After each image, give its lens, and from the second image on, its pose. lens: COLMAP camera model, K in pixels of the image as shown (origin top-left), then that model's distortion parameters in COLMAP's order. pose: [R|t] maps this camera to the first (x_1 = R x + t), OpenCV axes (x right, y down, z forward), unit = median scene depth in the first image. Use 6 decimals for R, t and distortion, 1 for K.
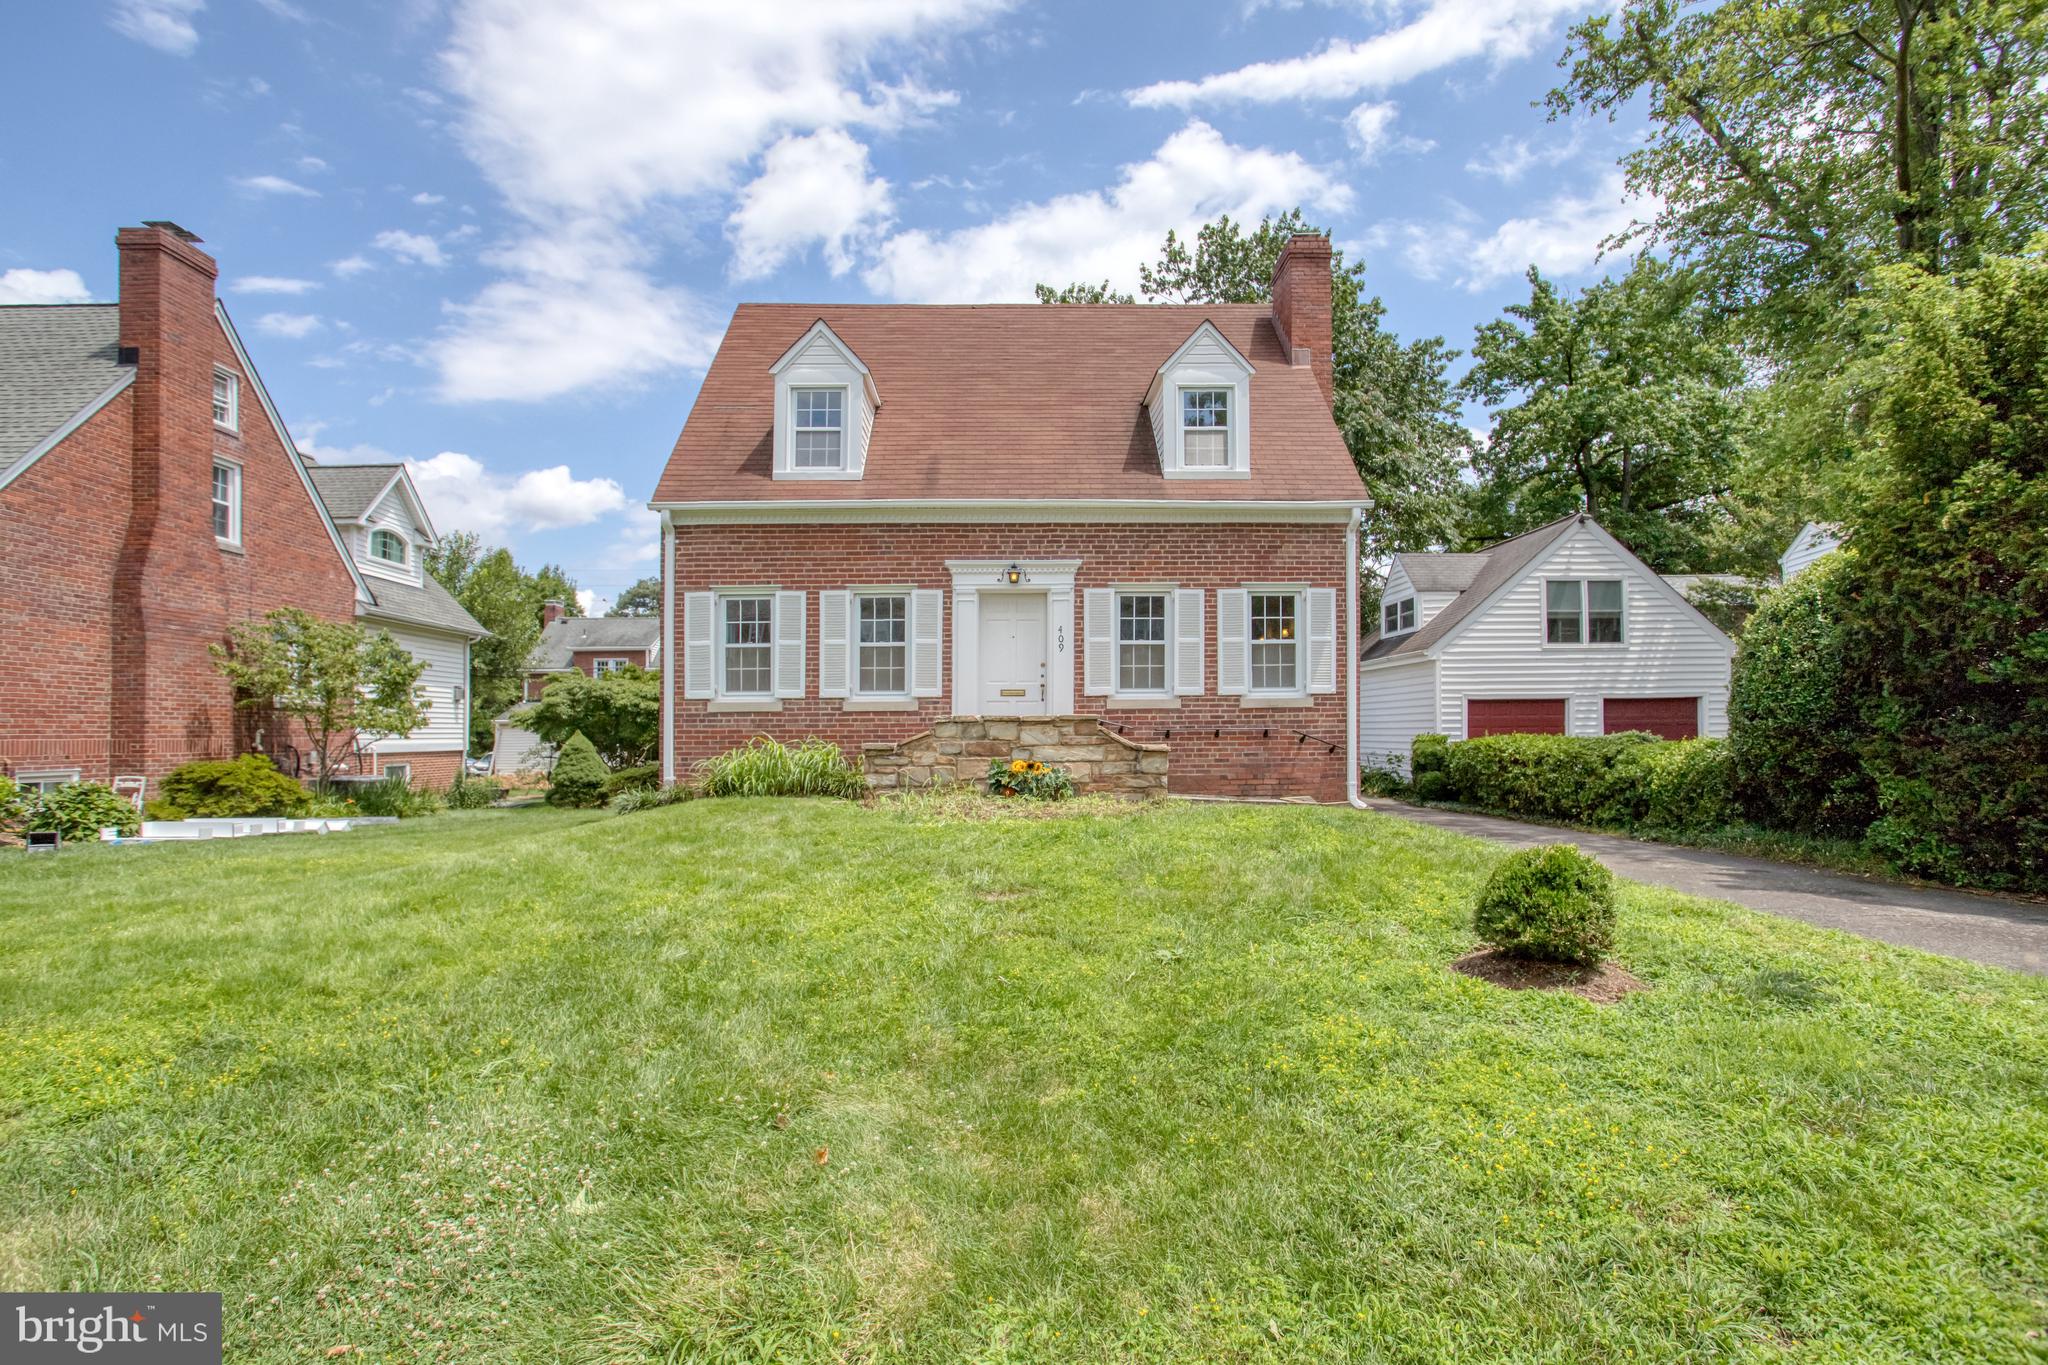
lens RADIAL K [[1011.4, 0, 1058.9], [0, 1011.4, 679.4], [0, 0, 1]] dist [-0.066683, 0.033623]
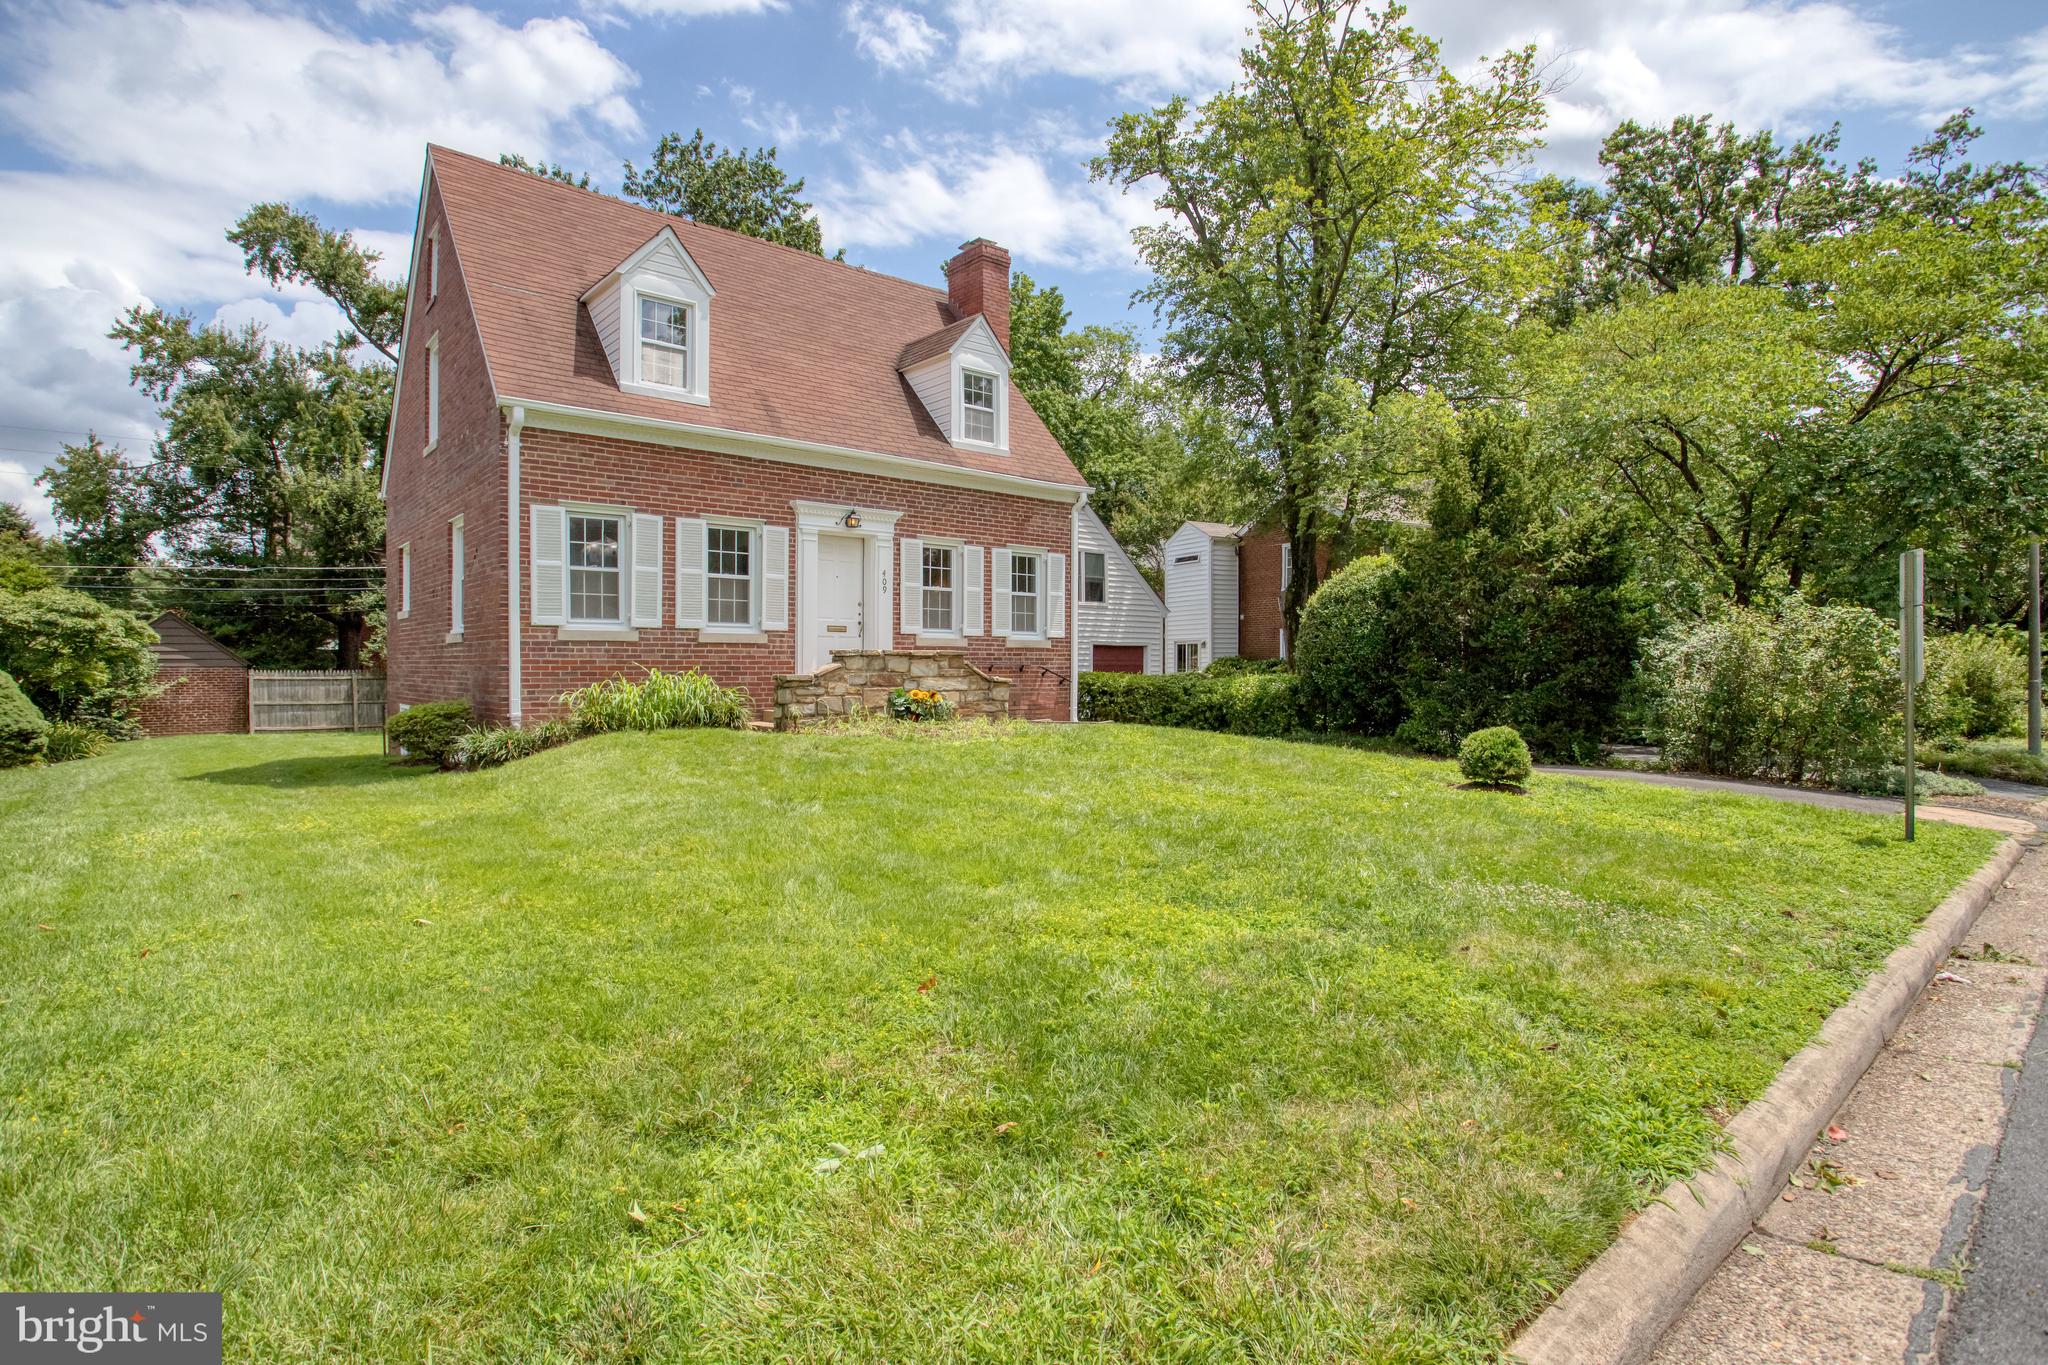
lens RADIAL K [[1039.9, 0, 1081.4], [0, 1039.9, 682.5], [0, 0, 1]] dist [-0.045288, 0.036906]
pose [[0.761732, 0.000606, 0.647893, -0.565476], [-0.042980, 0.997844, 0.049598, 0.004236], [-0.646466, -0.065627, 0.760115, -0.015692]]
